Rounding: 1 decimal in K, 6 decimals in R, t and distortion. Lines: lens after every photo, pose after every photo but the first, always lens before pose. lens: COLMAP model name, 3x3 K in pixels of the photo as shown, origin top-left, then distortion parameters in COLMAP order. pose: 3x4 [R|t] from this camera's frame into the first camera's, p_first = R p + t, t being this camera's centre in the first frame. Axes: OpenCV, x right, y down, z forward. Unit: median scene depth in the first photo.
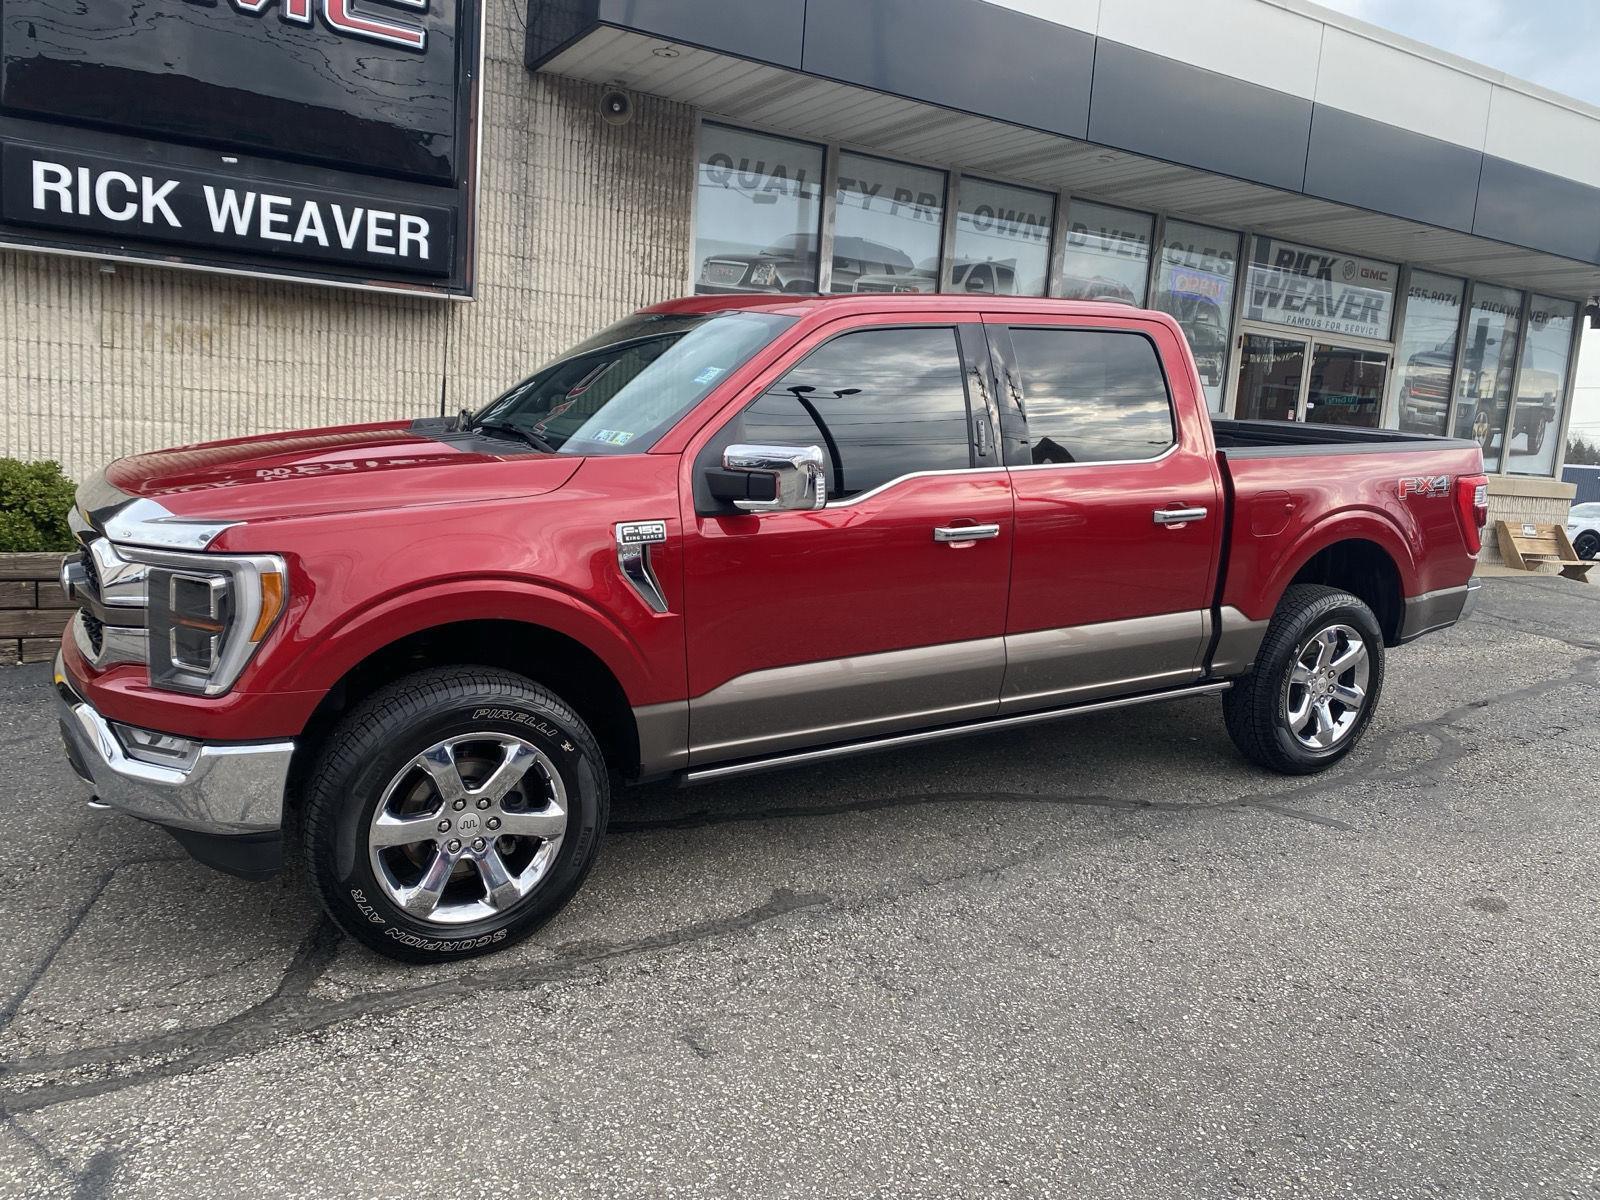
lens RADIAL K [[1211.3, 0, 804.6], [0, 1211.3, 584.8], [0, 0, 1]] dist [0.016476, -0.006254]
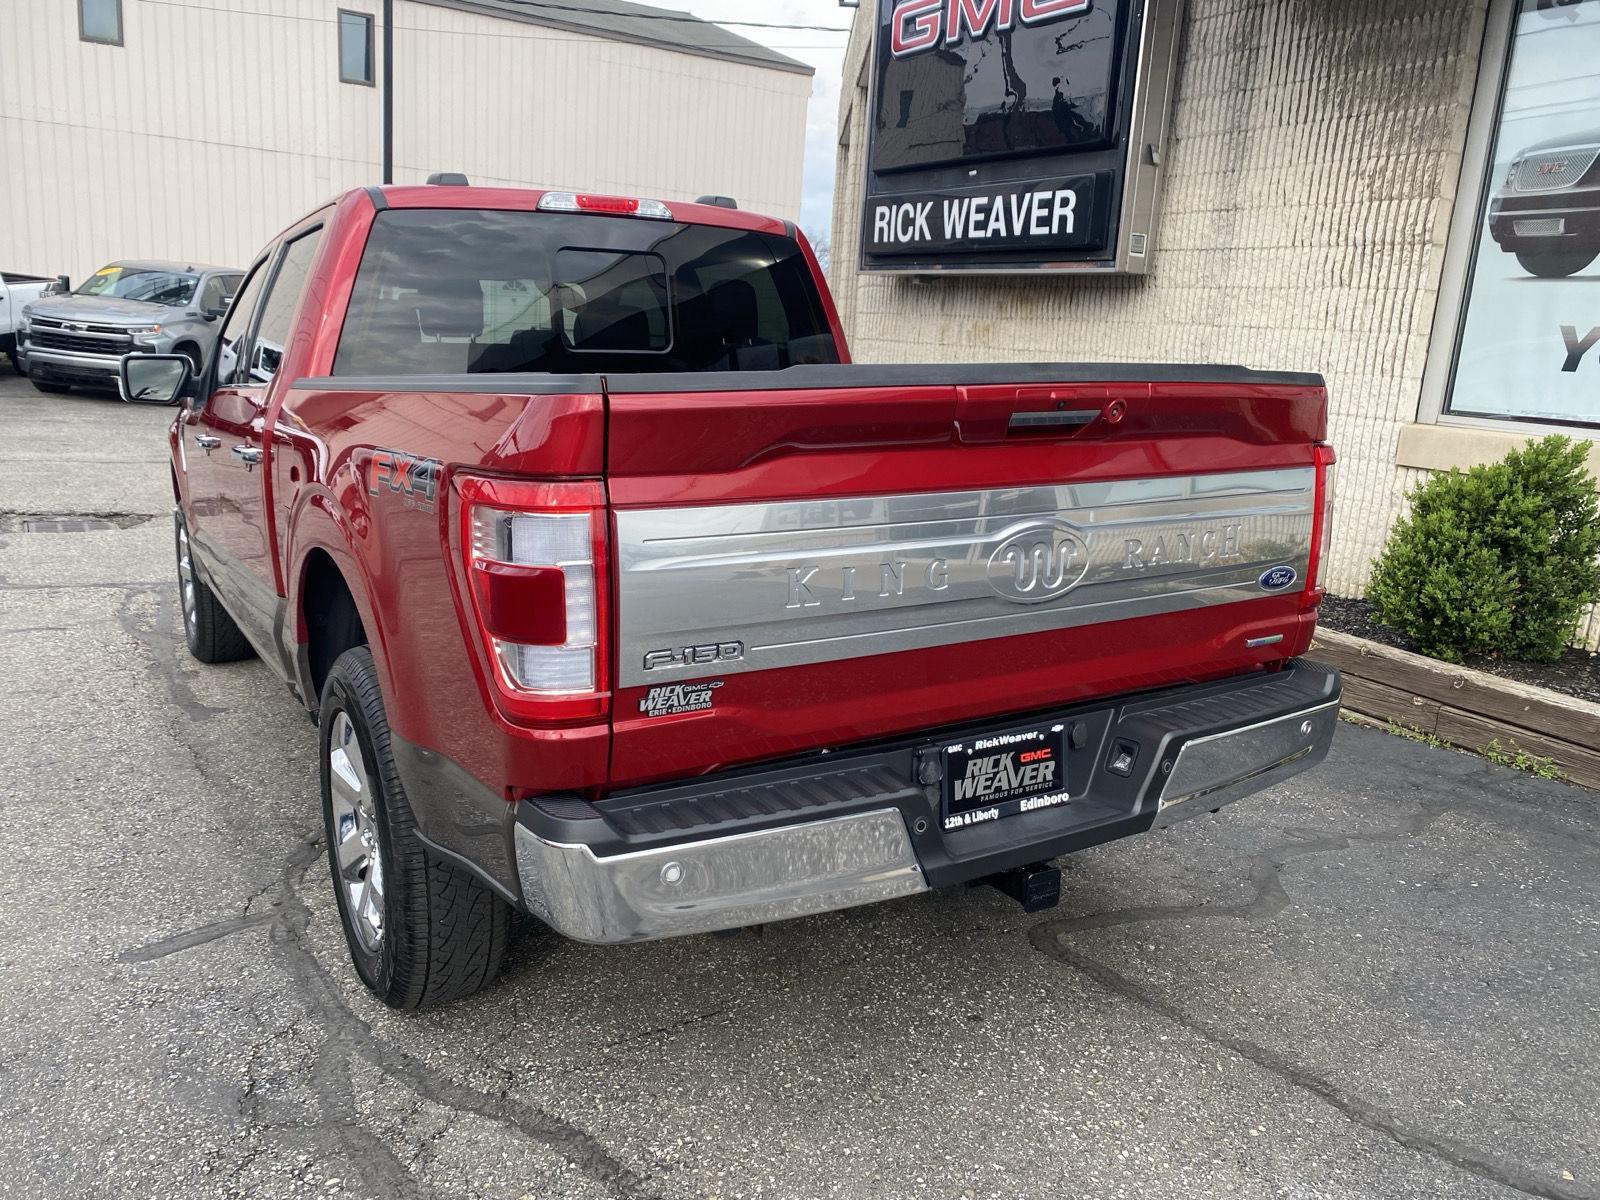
lens RADIAL K [[1227.9, 0, 811.3], [0, 1227.9, 592.2], [0, 0, 1]] dist [0.010351, -0.000491]
pose [[0.007955, 0.144301, -0.989502, 0.623644], [-0.191096, 0.971516, 0.140141, -0.085470], [0.981539, 0.187975, 0.035304, 0.759144]]
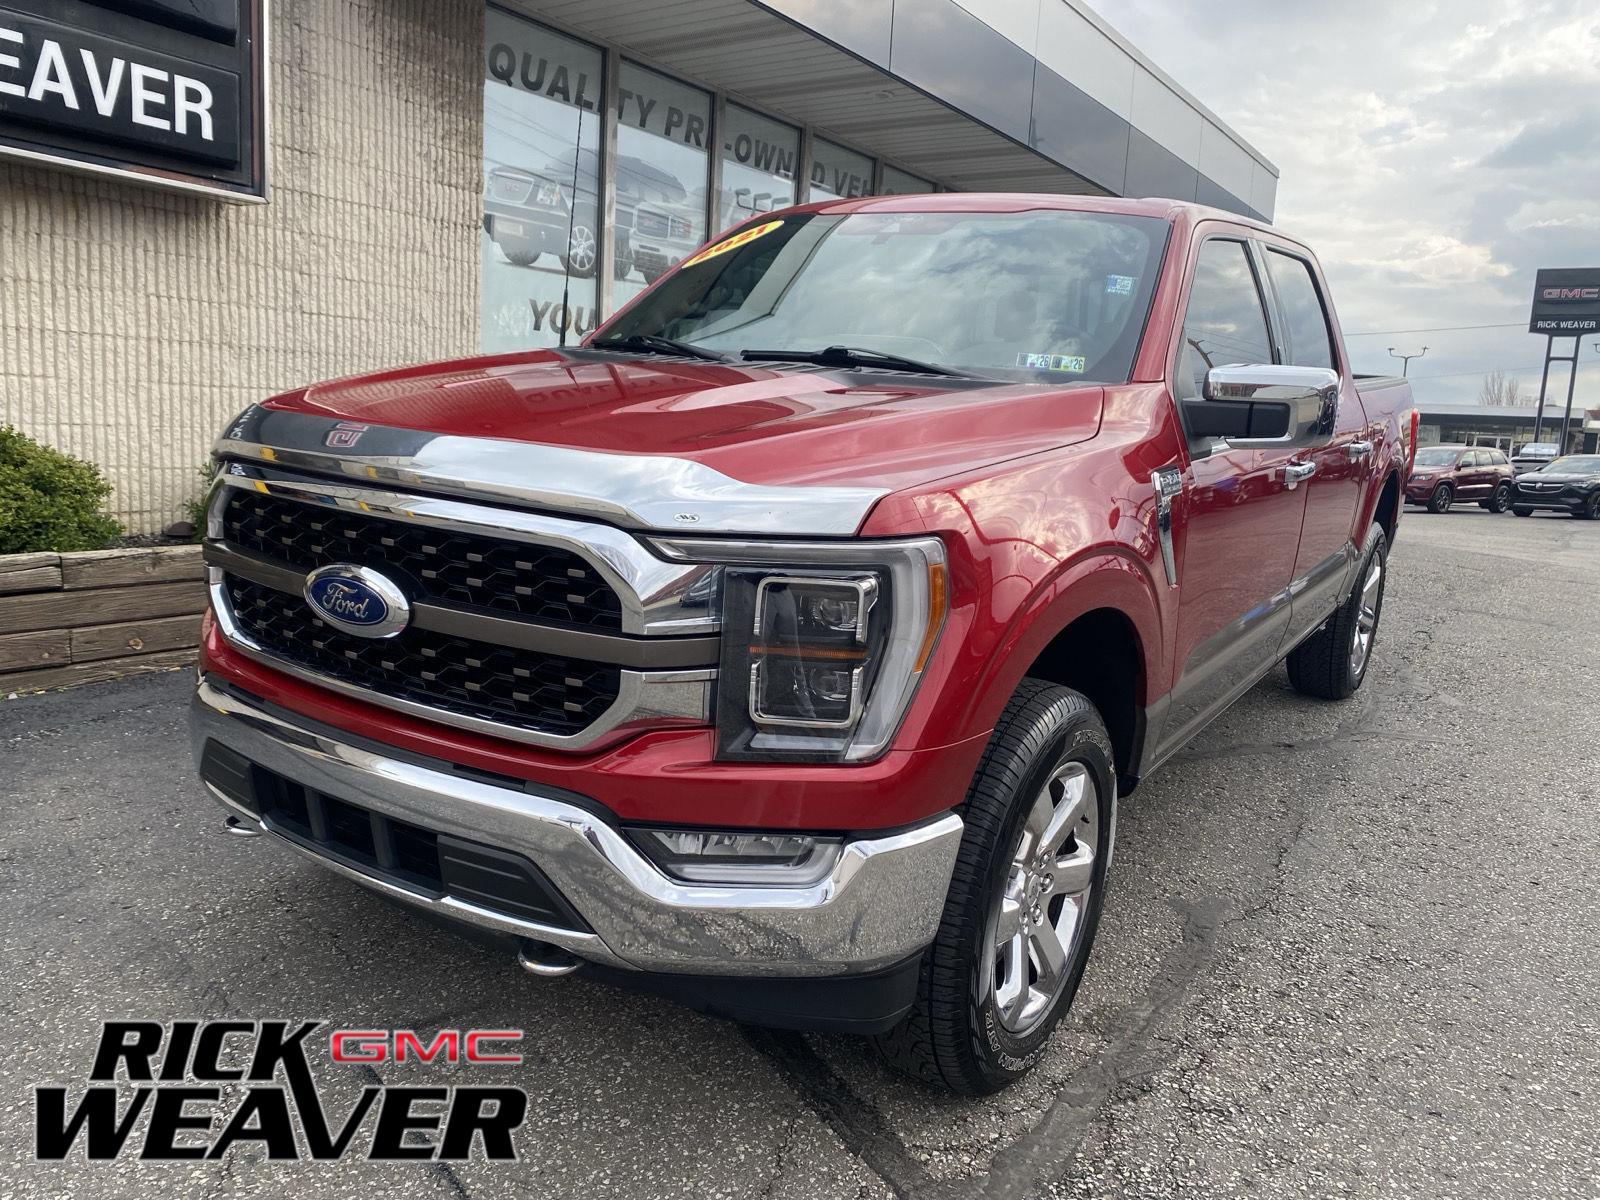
lens RADIAL K [[1217.6, 0, 797.0], [0, 1217.6, 578.9], [0, 0, 1]] dist [0.009564, 0.003389]
pose [[0.906742, -0.073947, 0.415151, -0.292528], [0.062020, 0.997184, 0.042160, -0.012398], [-0.417099, -0.012481, 0.908775, 0.164793]]
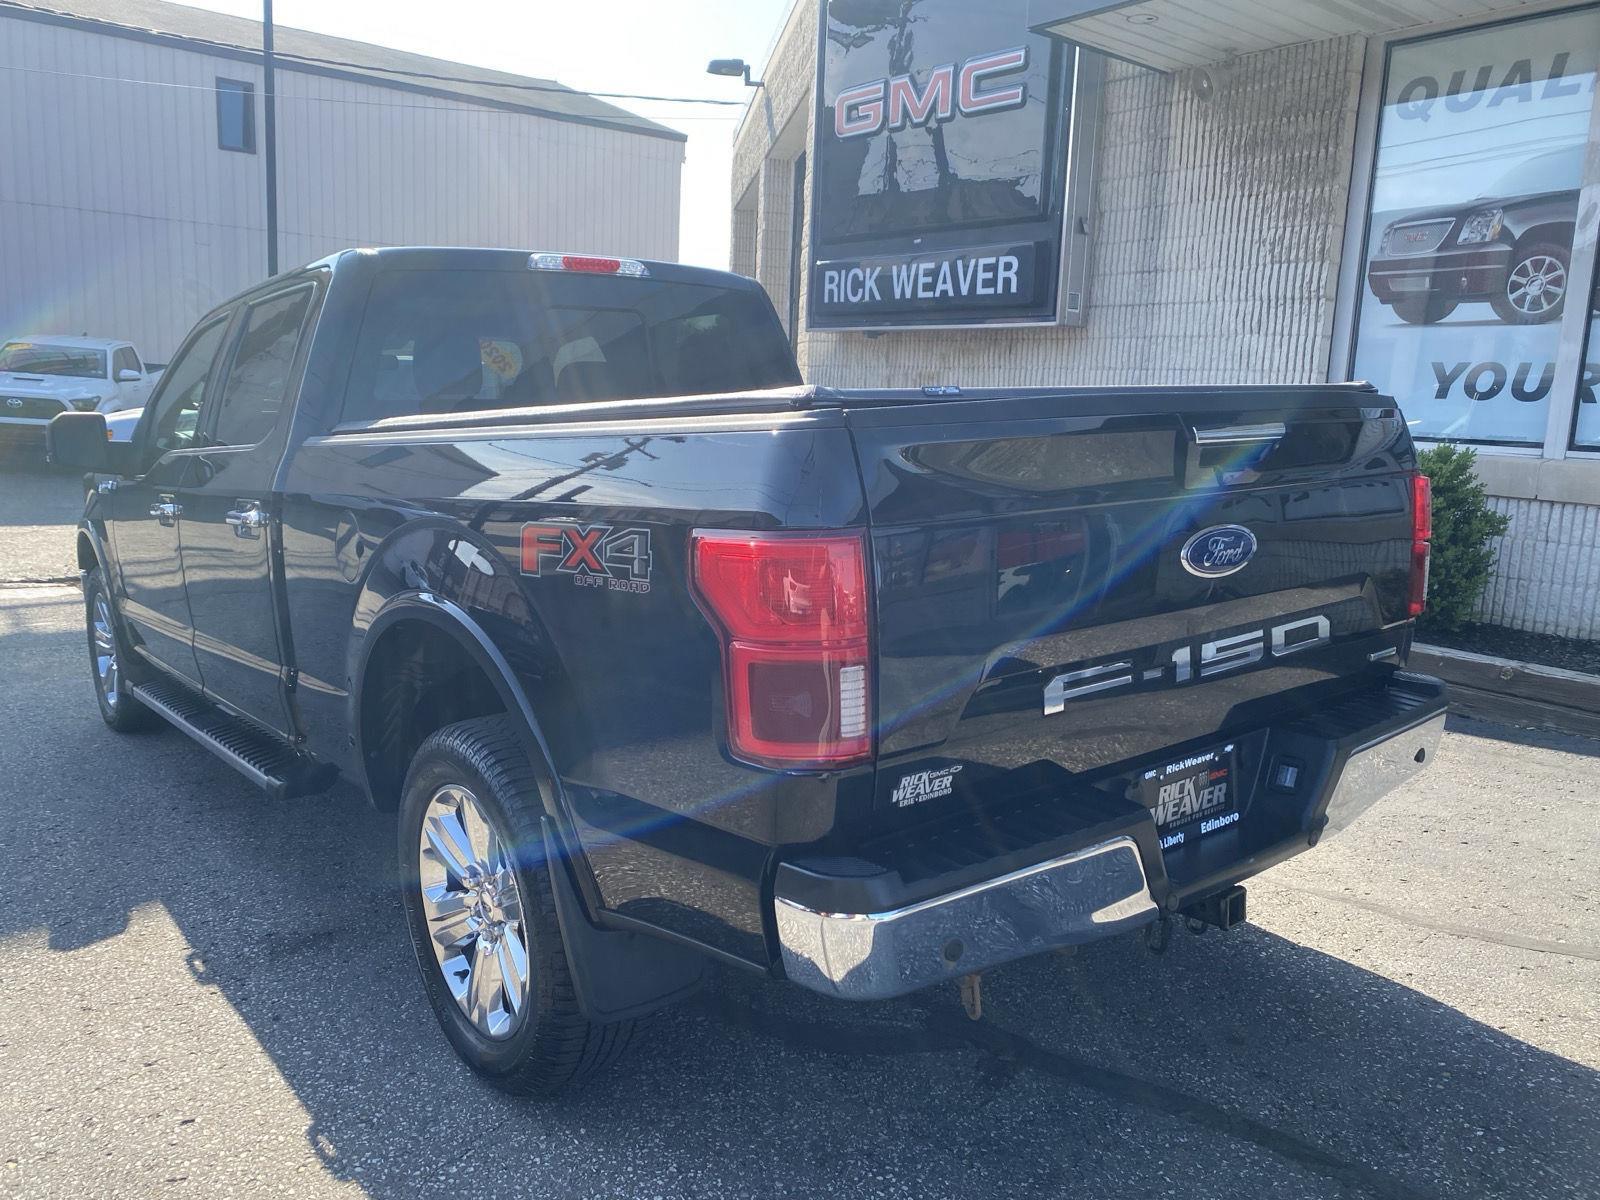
lens RADIAL K [[1226.7, 0, 815.2], [0, 1226.7, 587.9], [0, 0, 1]] dist [0.020019, -0.007246]
pose [[0.134286, 0.096154, -0.986267, 0.721923], [-0.158926, 0.984487, 0.074342, -0.055931], [0.978115, 0.146761, 0.147484, 0.647756]]
